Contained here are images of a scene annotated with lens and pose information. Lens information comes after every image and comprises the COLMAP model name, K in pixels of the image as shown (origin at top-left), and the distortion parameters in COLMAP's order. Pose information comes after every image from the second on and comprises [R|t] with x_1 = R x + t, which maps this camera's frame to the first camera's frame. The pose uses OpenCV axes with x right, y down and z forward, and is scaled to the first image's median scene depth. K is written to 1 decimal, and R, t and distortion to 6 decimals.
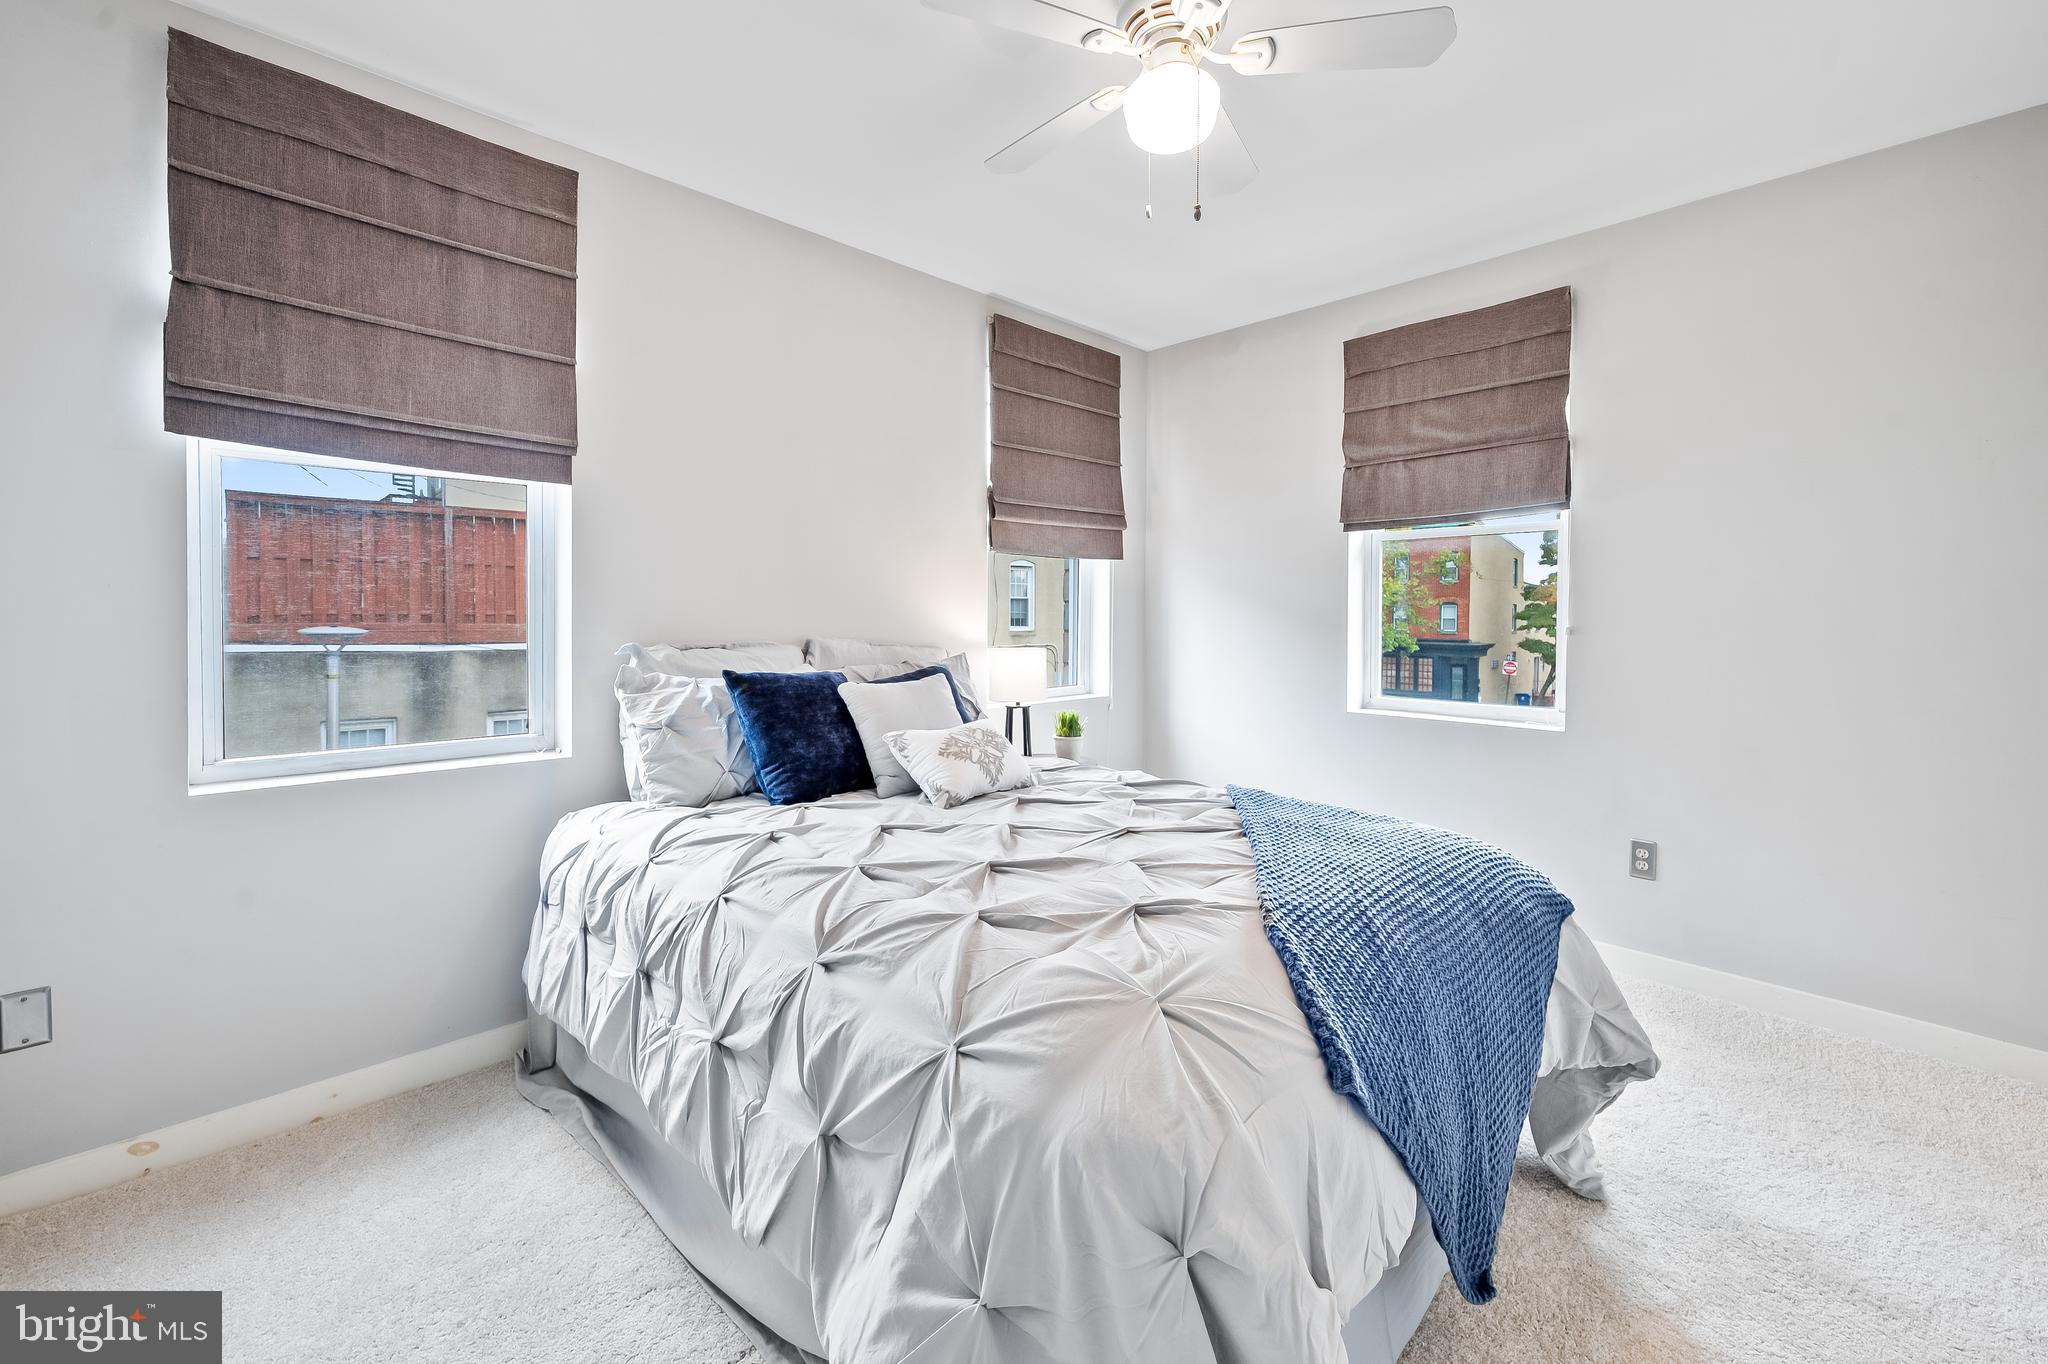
lens RADIAL K [[868.2, 0, 1023.0], [0, 868.2, 628.8], [0, 0, 1]] dist [-0.002628, -0.000111]
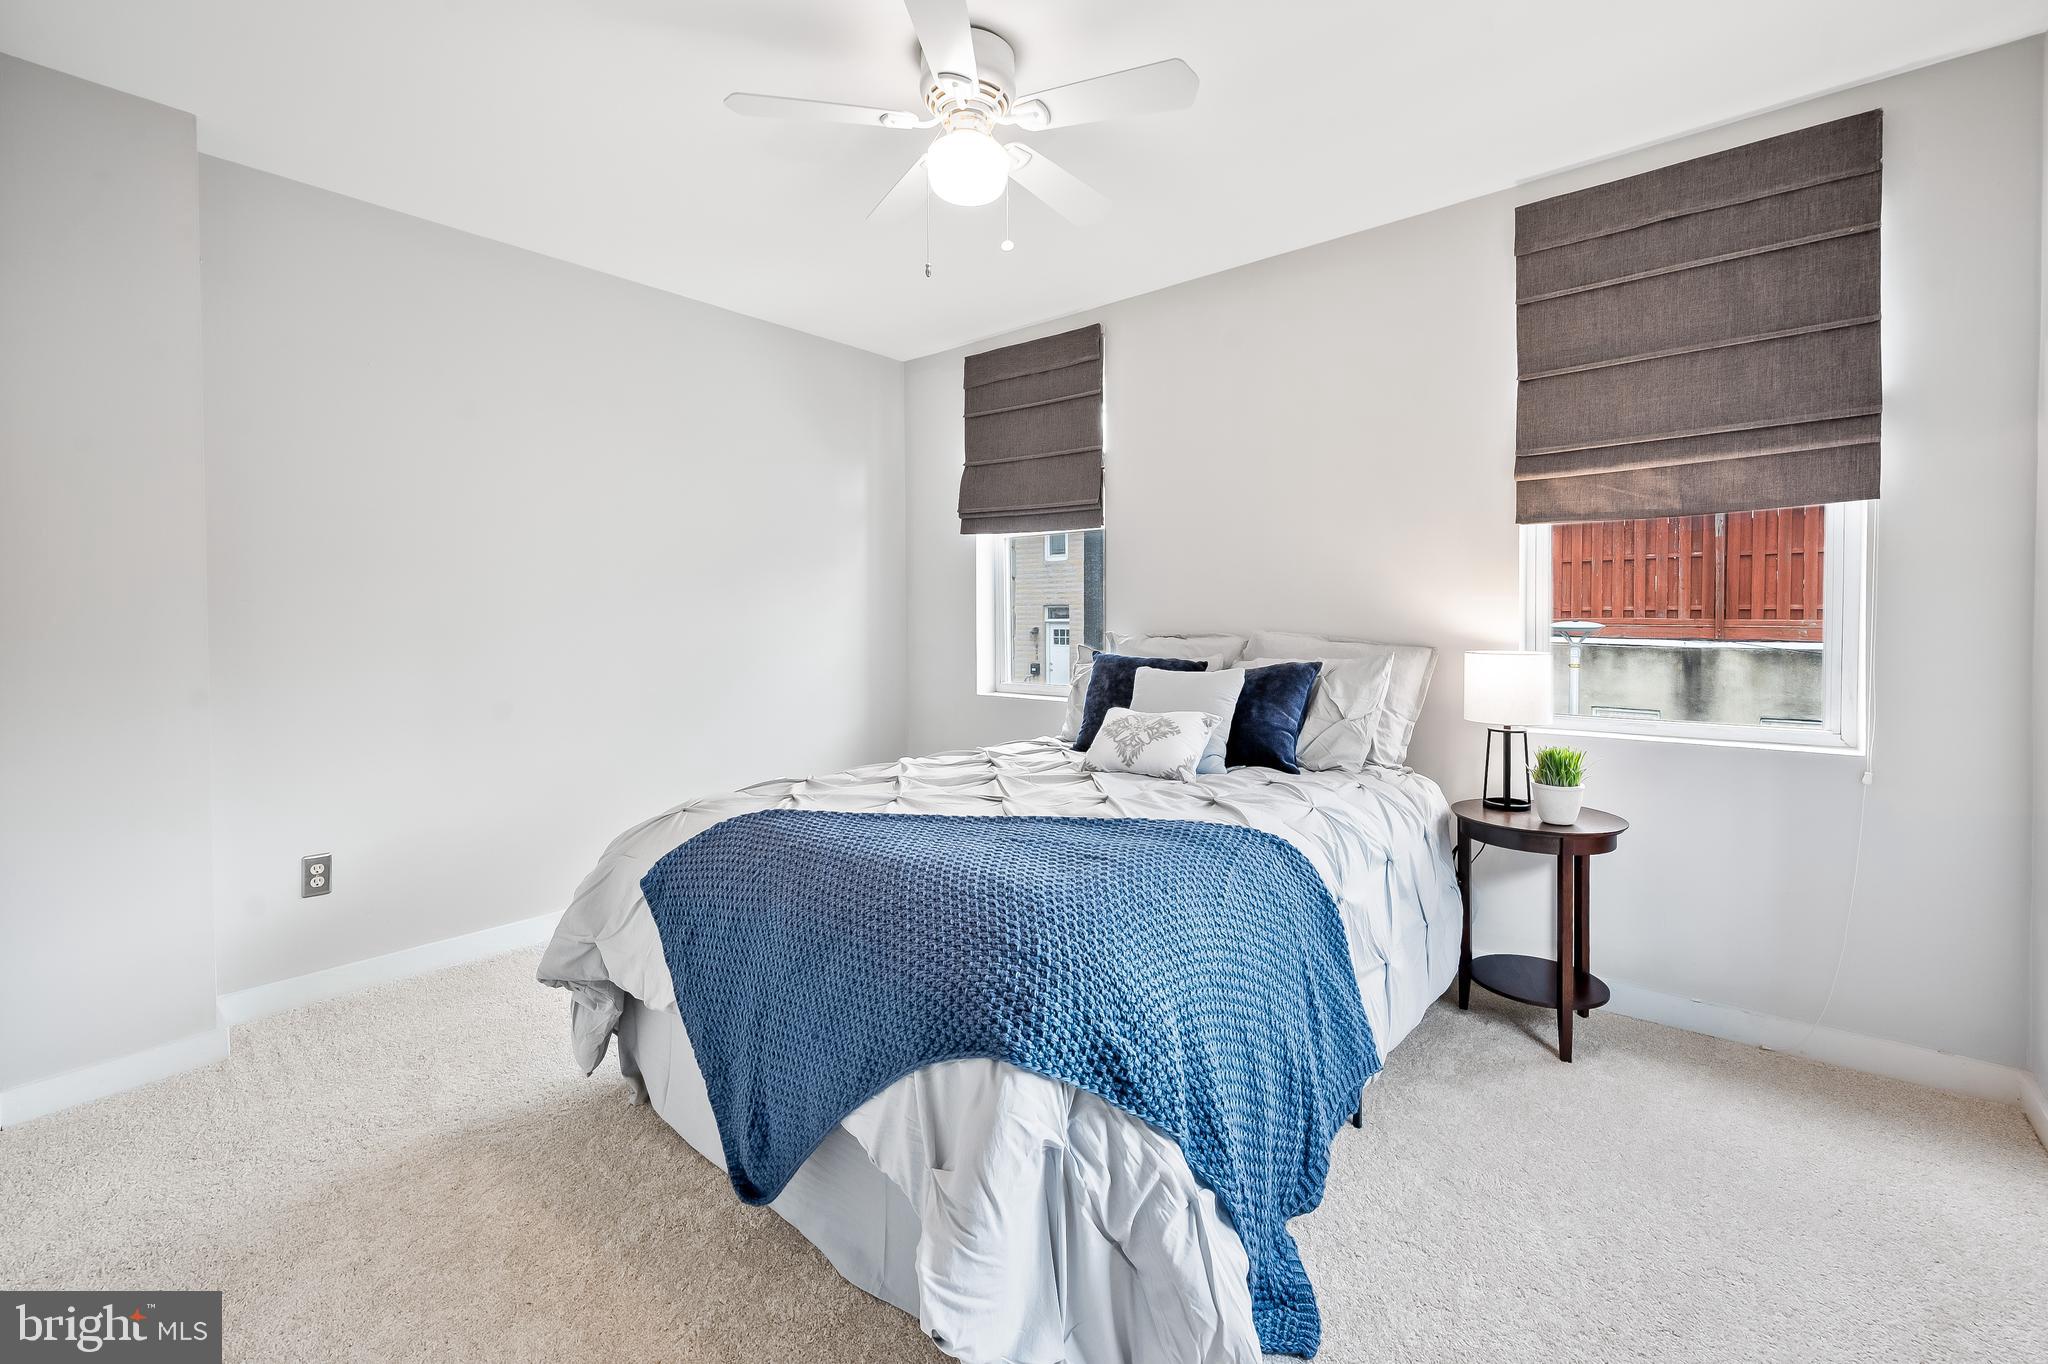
lens RADIAL K [[868.2, 0, 1023.0], [0, 868.2, 628.8], [0, 0, 1]] dist [-0.002628, -0.000111]
pose [[0.058777, 0.015032, -0.998158, 0.248800], [-0.009951, 0.999846, 0.014472, -0.001718], [0.998222, 0.009082, 0.058918, 0.189974]]
